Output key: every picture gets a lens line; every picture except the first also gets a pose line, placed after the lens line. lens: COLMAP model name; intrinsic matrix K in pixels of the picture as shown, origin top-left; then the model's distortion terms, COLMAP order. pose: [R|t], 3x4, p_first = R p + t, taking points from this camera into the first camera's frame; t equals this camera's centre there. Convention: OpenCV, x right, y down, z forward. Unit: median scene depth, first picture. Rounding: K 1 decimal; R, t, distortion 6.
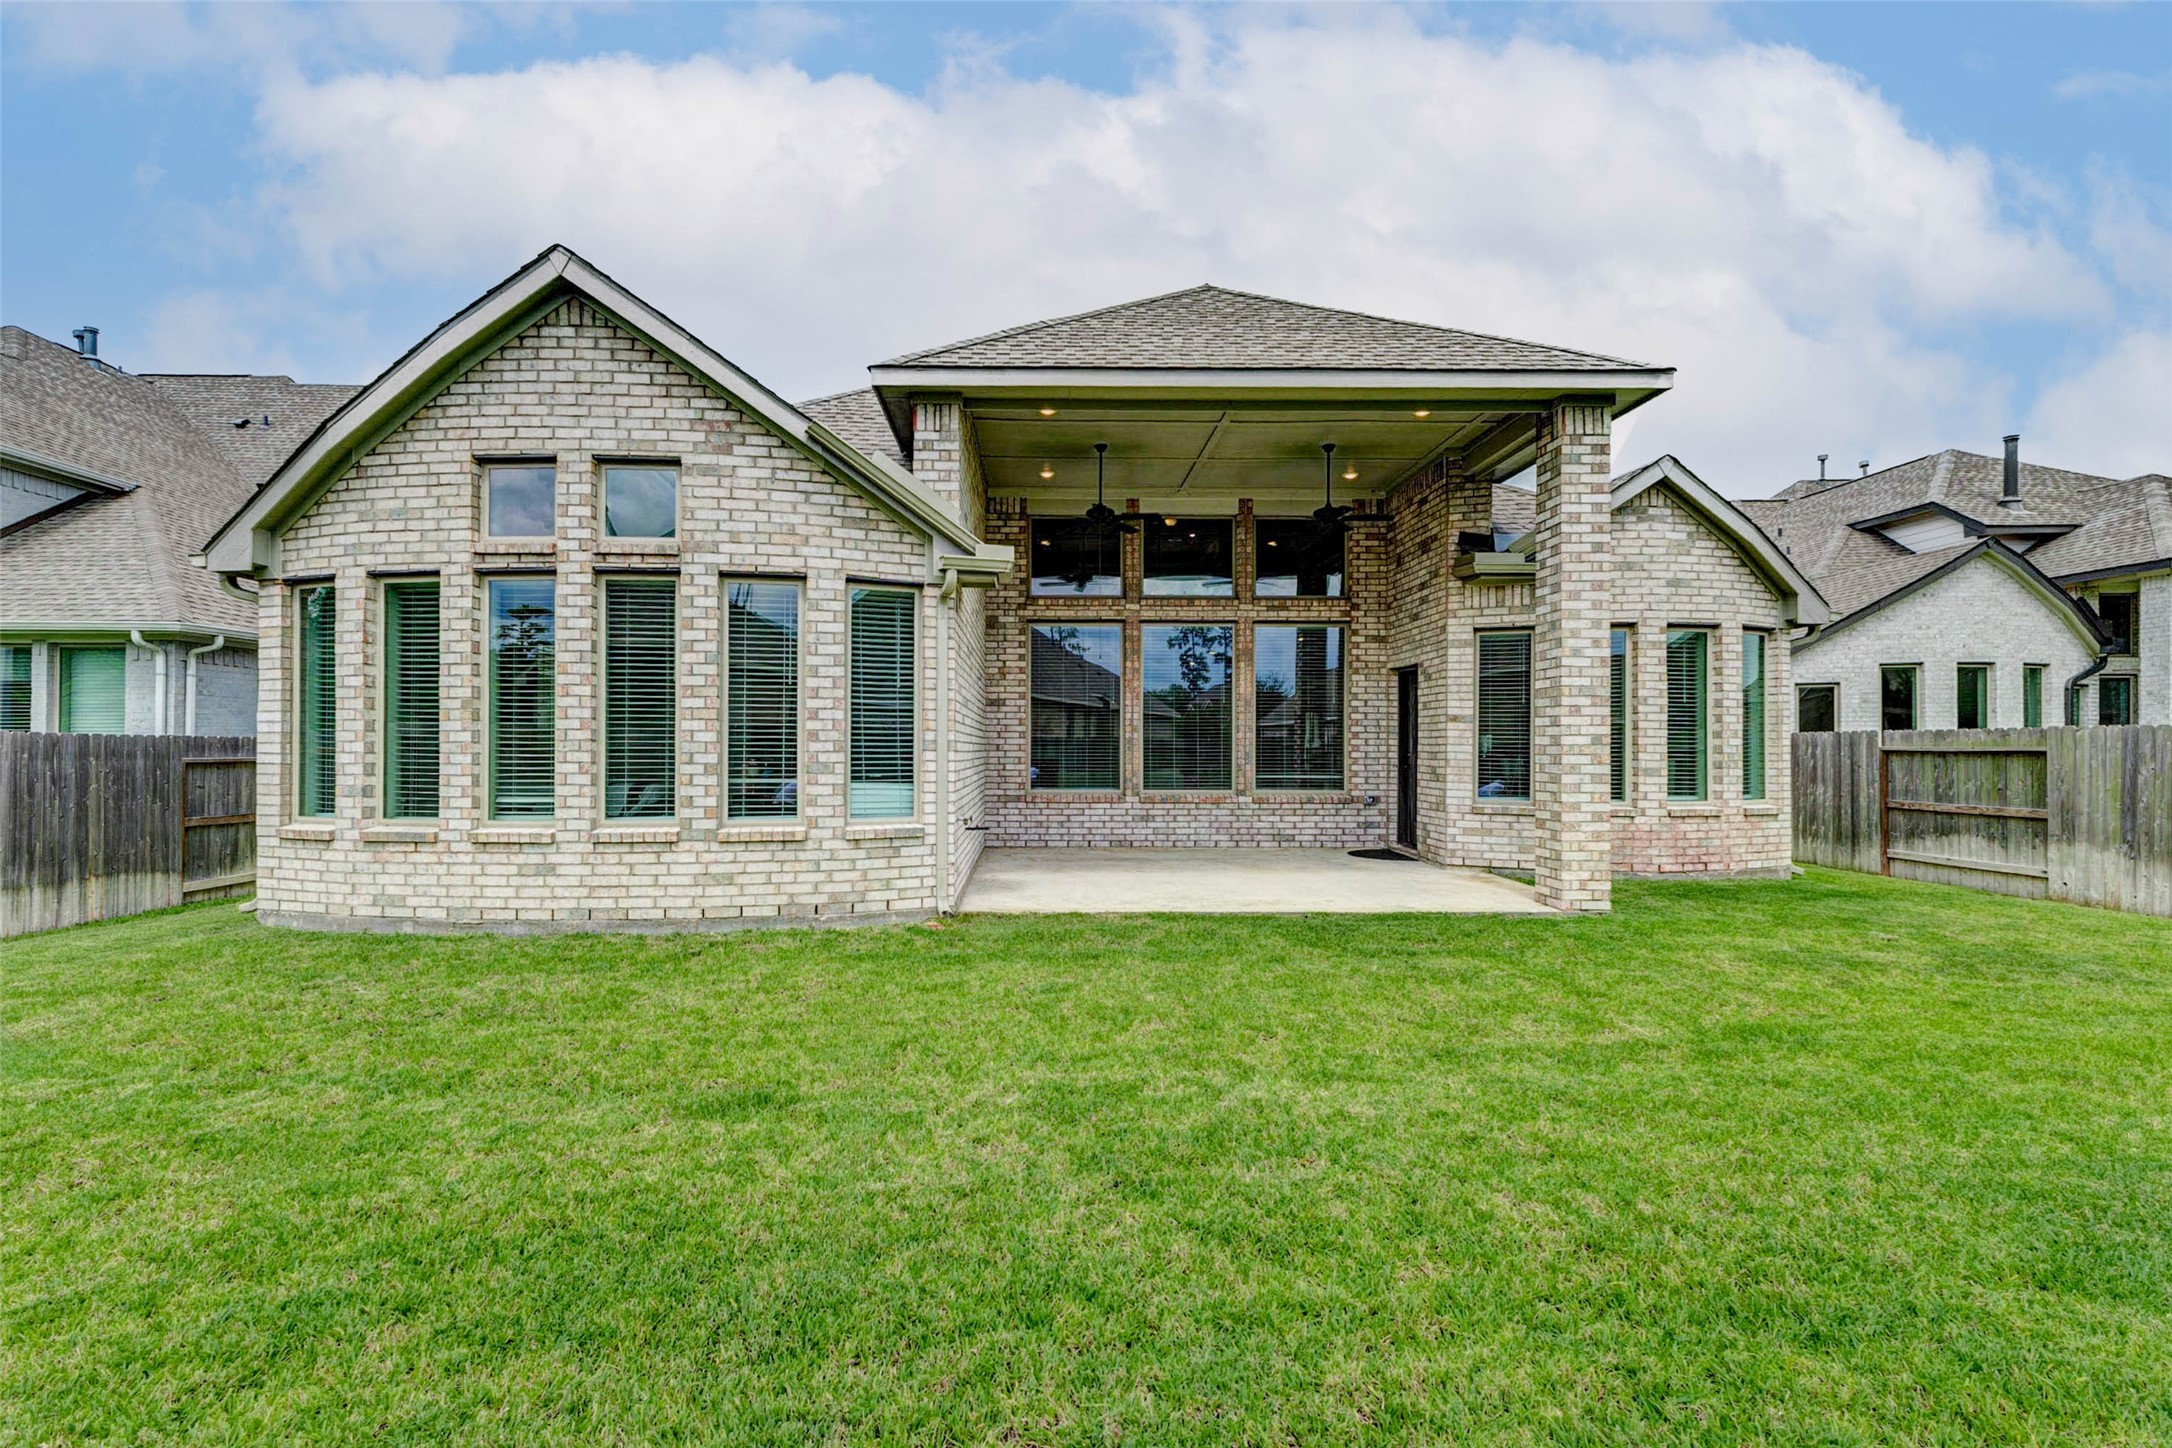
lens RADIAL K [[978.4, 0, 1048.6], [0, 978.4, 735.4], [0, 0, 1]] dist [0.016970, -0.003947]
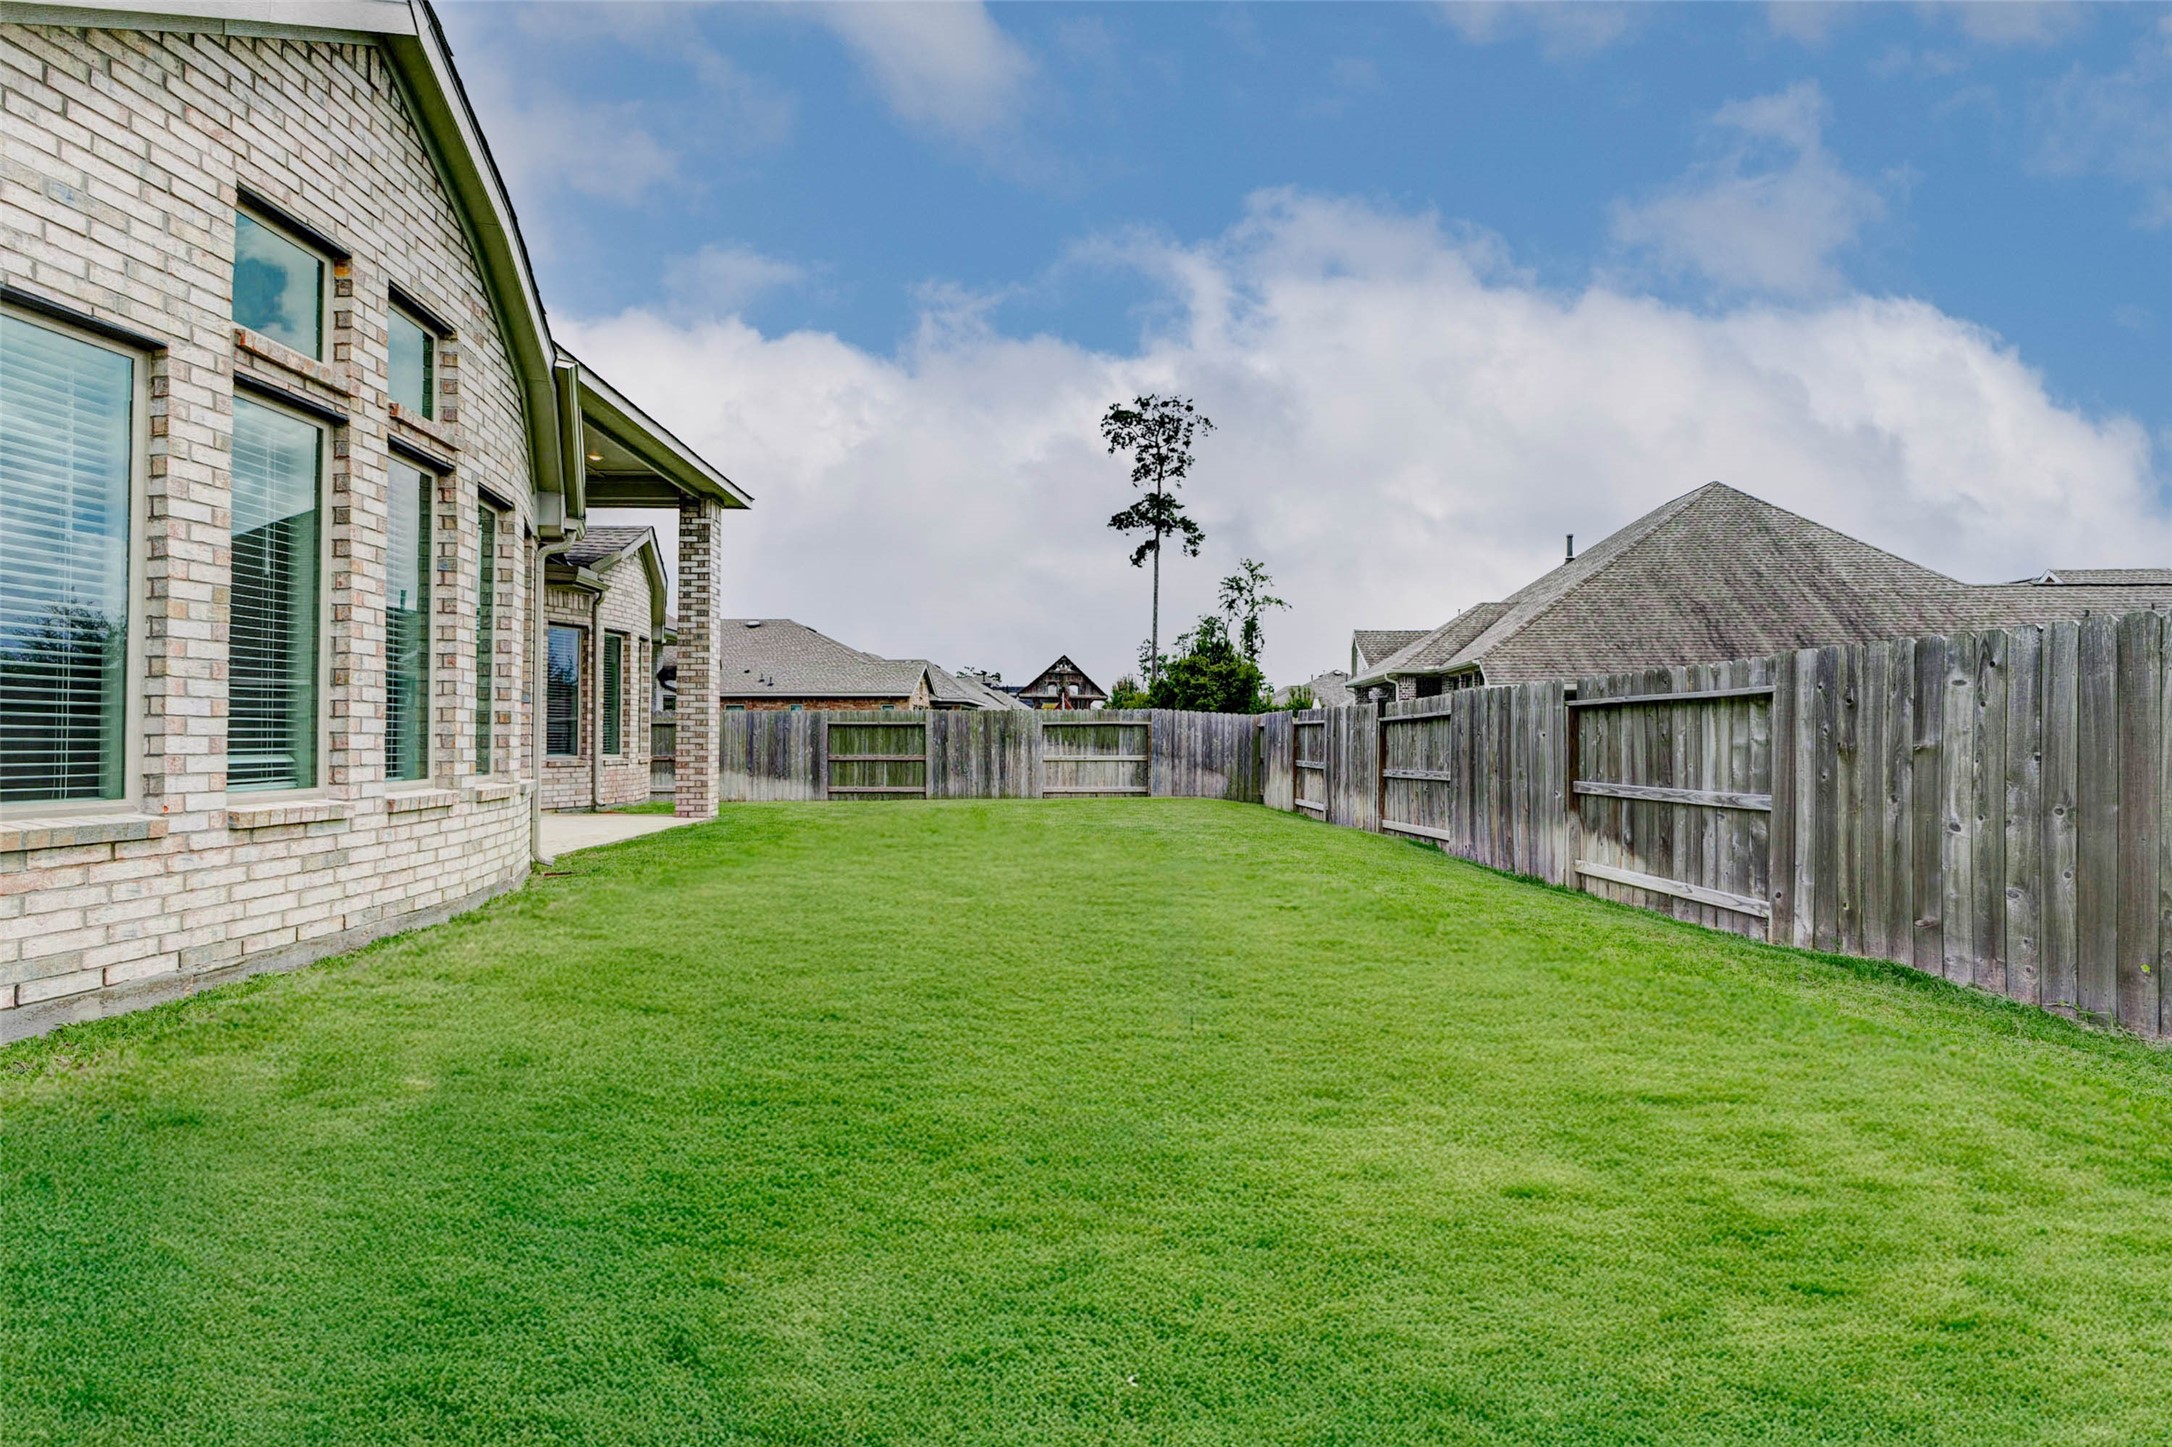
lens RADIAL K [[948.2, 0, 1060.2], [0, 948.2, 724.3], [0, 0, 1]] dist [0.015046, -0.003914]
pose [[0.005404, 0.012233, 0.999911, -1.130822], [-0.012348, 0.999850, -0.012166, 0.044366], [-0.999909, -0.012281, 0.005554, 0.481732]]
